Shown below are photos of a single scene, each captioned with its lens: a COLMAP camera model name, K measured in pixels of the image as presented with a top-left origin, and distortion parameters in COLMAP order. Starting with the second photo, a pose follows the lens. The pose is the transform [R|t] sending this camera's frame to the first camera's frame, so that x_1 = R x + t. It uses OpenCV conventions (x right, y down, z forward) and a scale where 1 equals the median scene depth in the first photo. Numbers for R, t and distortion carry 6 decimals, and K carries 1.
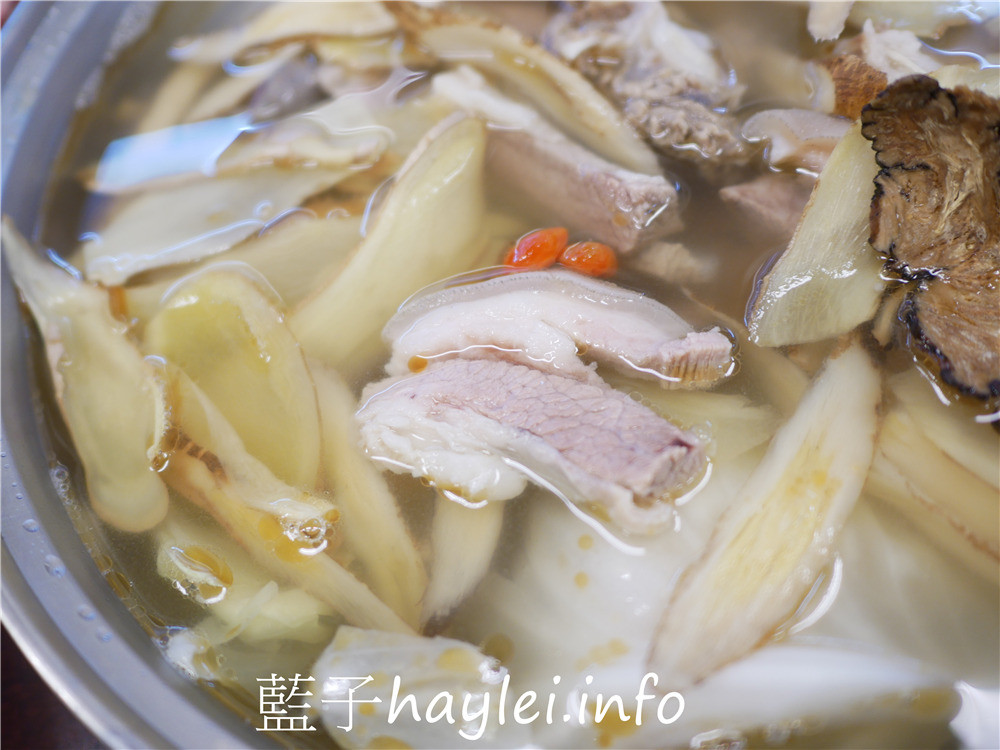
lens RADIAL K [[830.7, 0, 500.0], [0, 830.7, 375.0], [0, 0, 1]] dist [-0.044982, 0.003157]
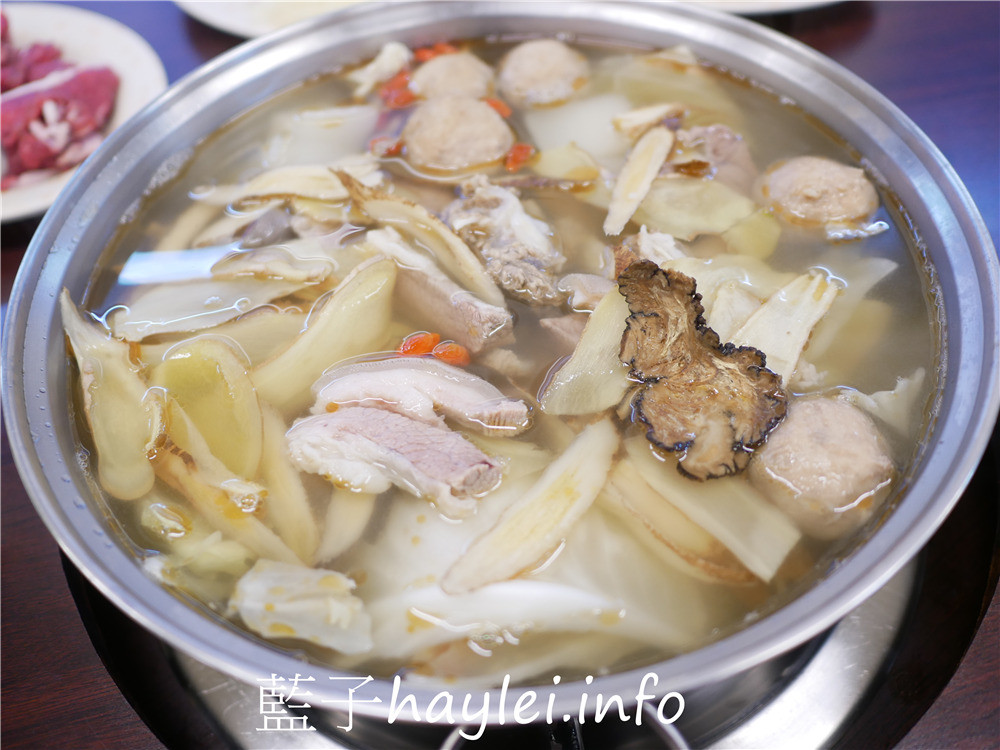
lens RADIAL K [[878.5, 0, 500.0], [0, 878.5, 375.0], [0, 0, 1]] dist [-0.044628, 0.003448]
pose [[0.993745, 0.100744, 0.048184, 0.126106], [-0.089846, 0.977507, -0.190807, 0.208583], [-0.066322, 0.185284, 0.980444, -0.624689]]
